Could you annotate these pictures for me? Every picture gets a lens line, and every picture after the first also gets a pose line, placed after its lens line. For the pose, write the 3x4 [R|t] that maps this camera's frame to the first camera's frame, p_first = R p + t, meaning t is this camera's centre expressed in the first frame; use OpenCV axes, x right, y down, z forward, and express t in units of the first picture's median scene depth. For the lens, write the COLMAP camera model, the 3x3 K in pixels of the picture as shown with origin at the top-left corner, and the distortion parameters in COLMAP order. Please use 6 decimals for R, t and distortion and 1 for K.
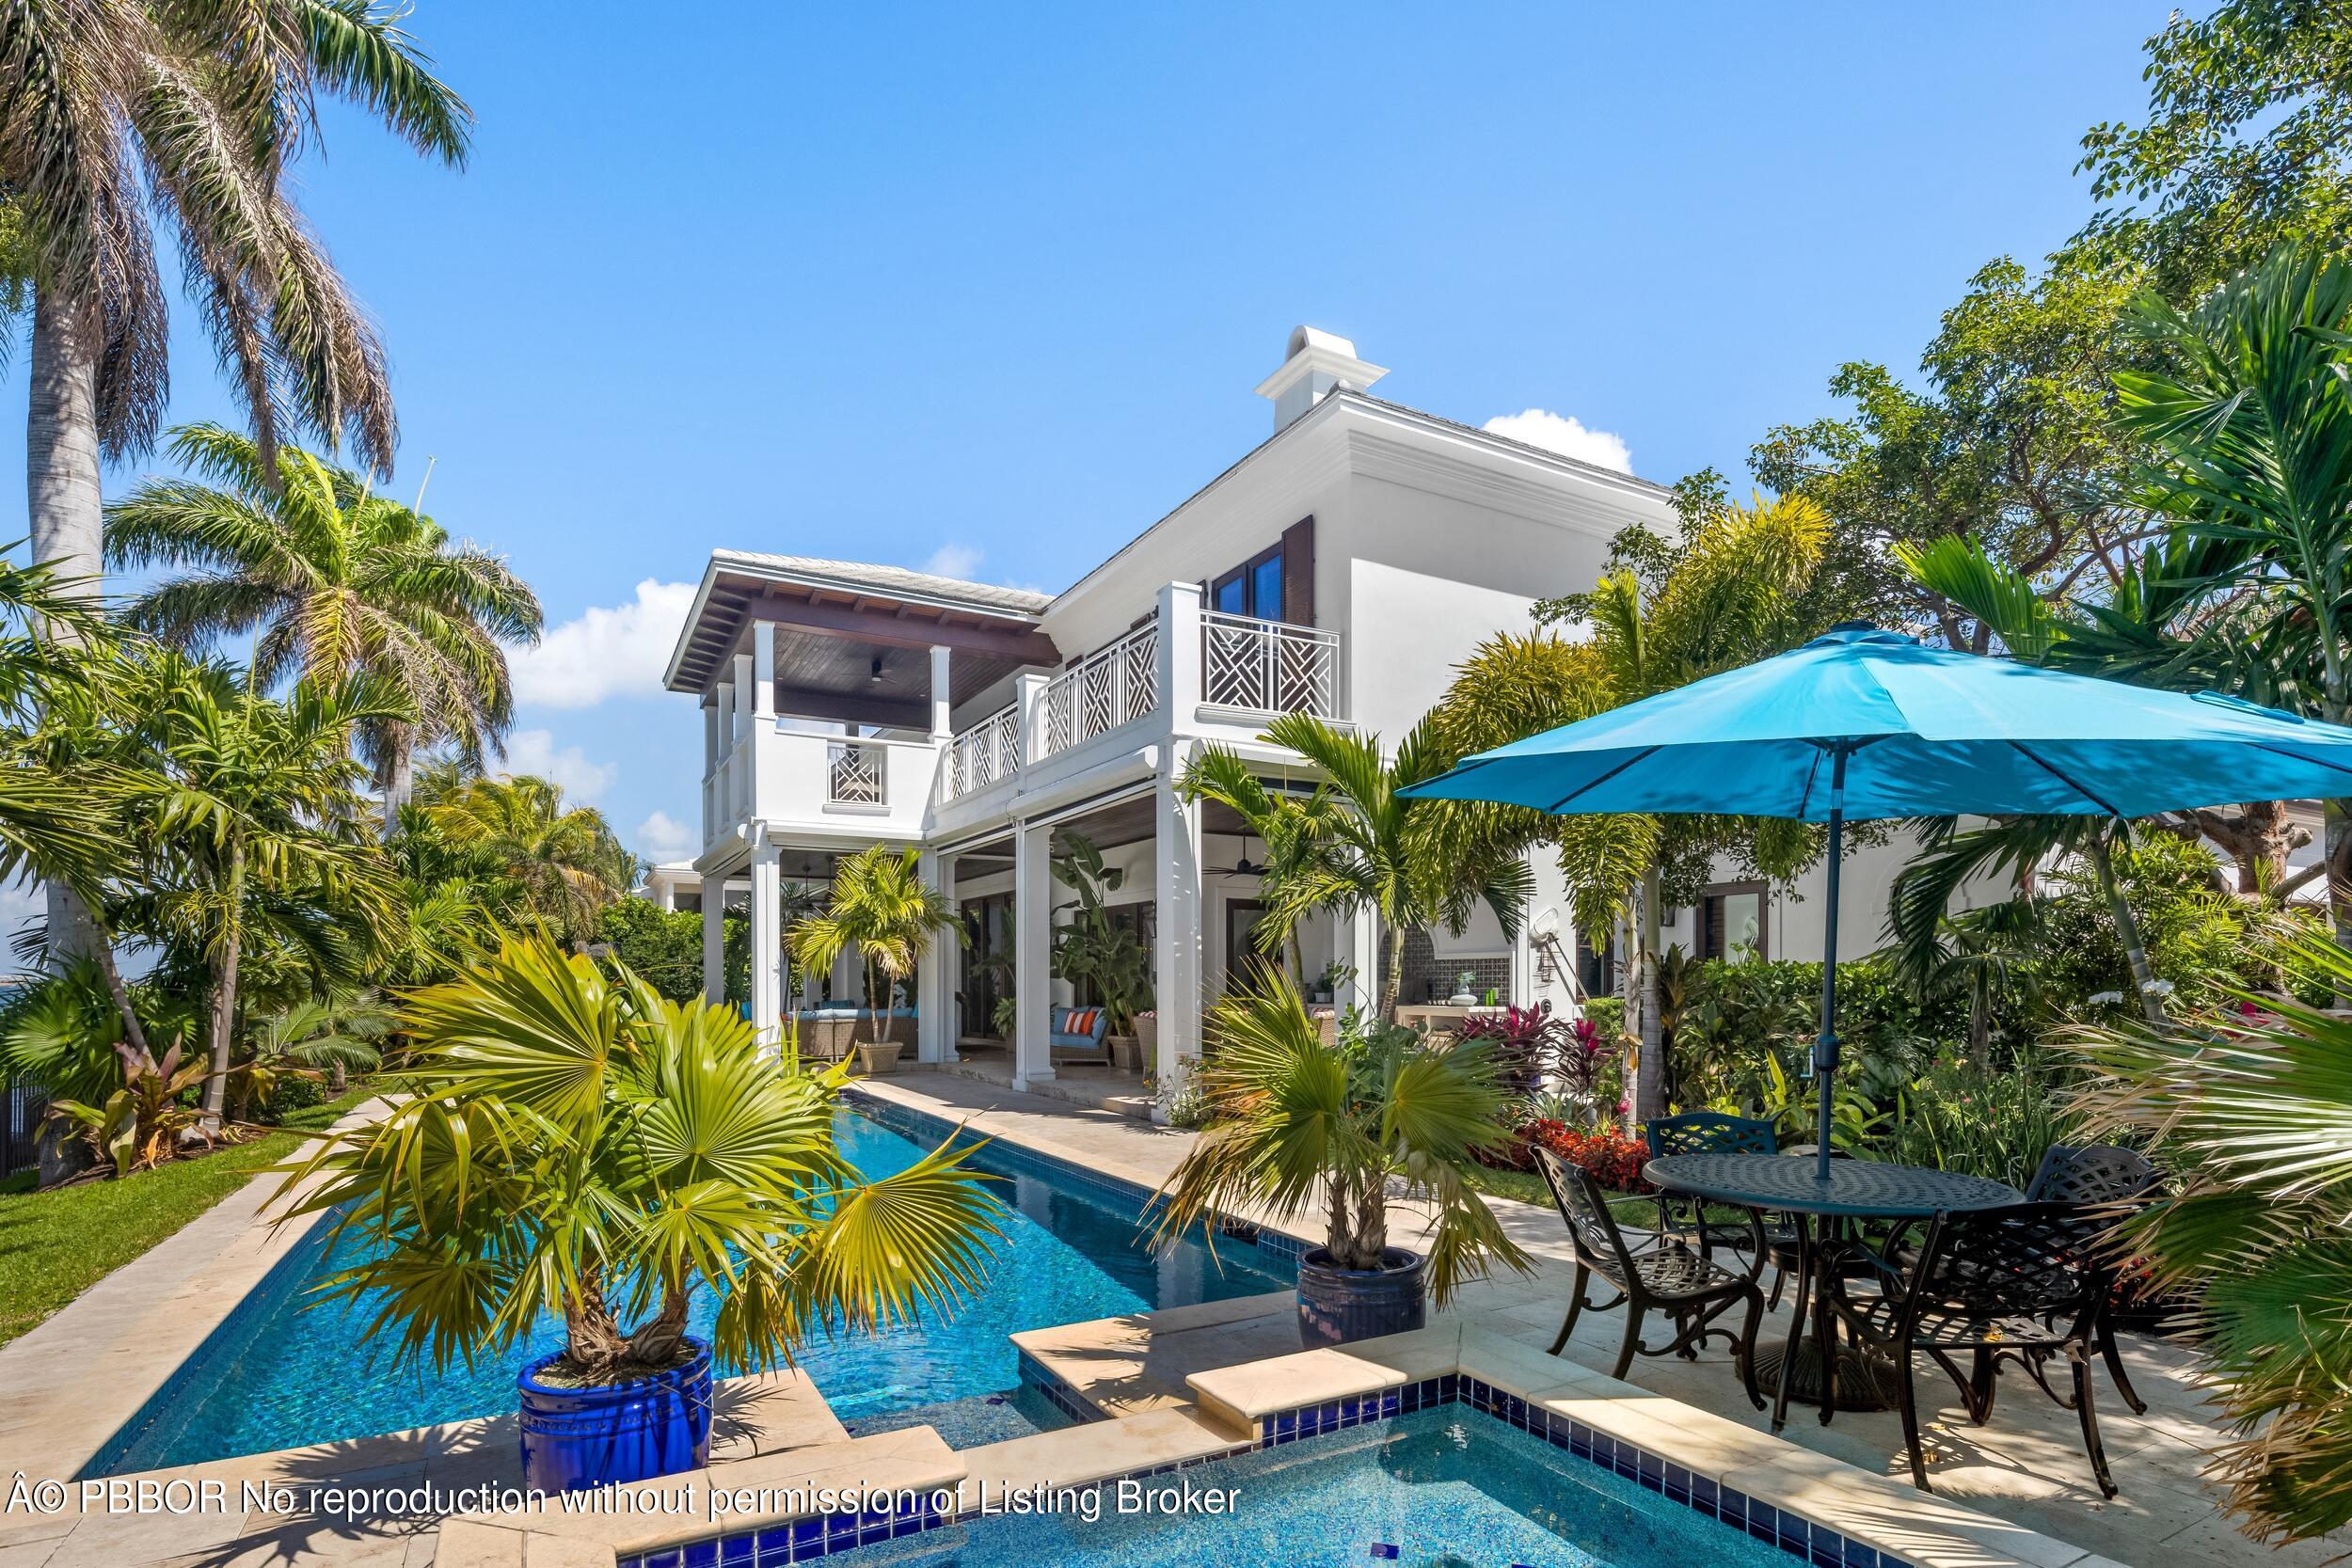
lens RADIAL K [[1143.1, 0, 1171.2], [0, 1143.1, 985.0], [0, 0, 1]] dist [0.001587, -0.000094]
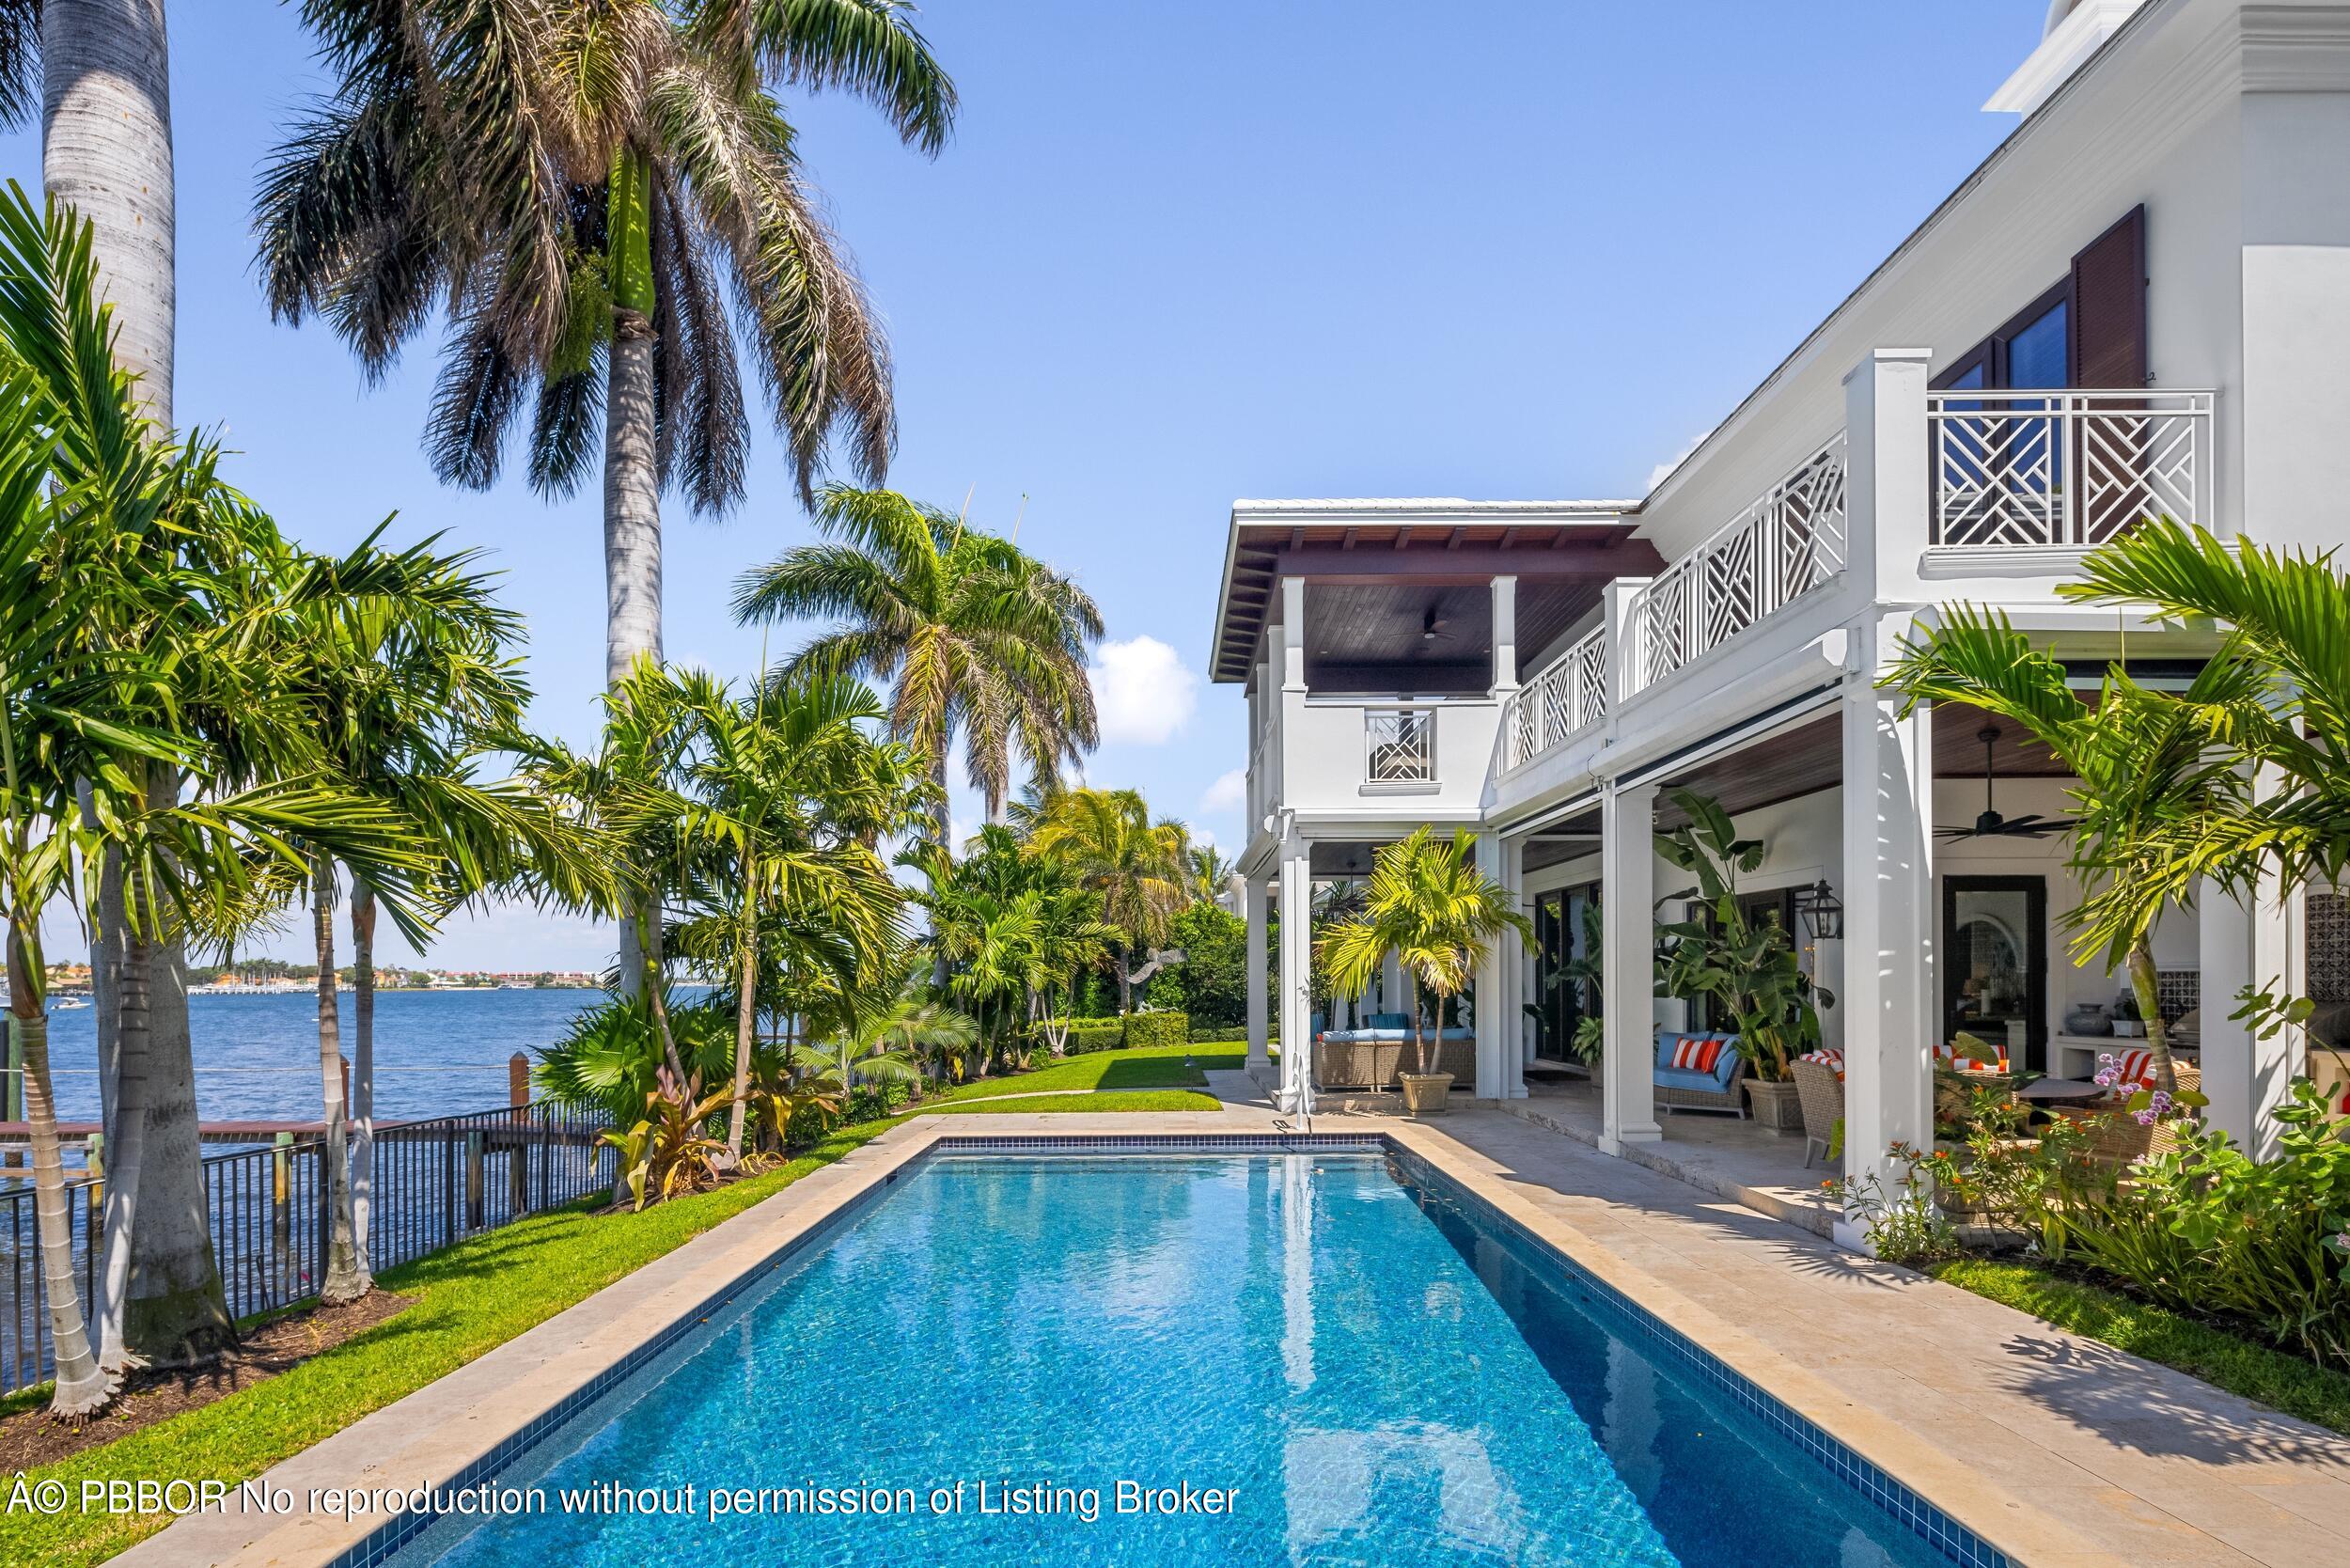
lens RADIAL K [[1142.3, 0, 1170.2], [0, 1142.3, 984.8], [0, 0, 1]] dist [0.001587, -0.000094]
pose [[0.876737, -0.001357, -0.480968, -0.024910], [0.003305, 0.999989, 0.003204, -0.016239], [0.480959, -0.004398, 0.876732, 0.209290]]
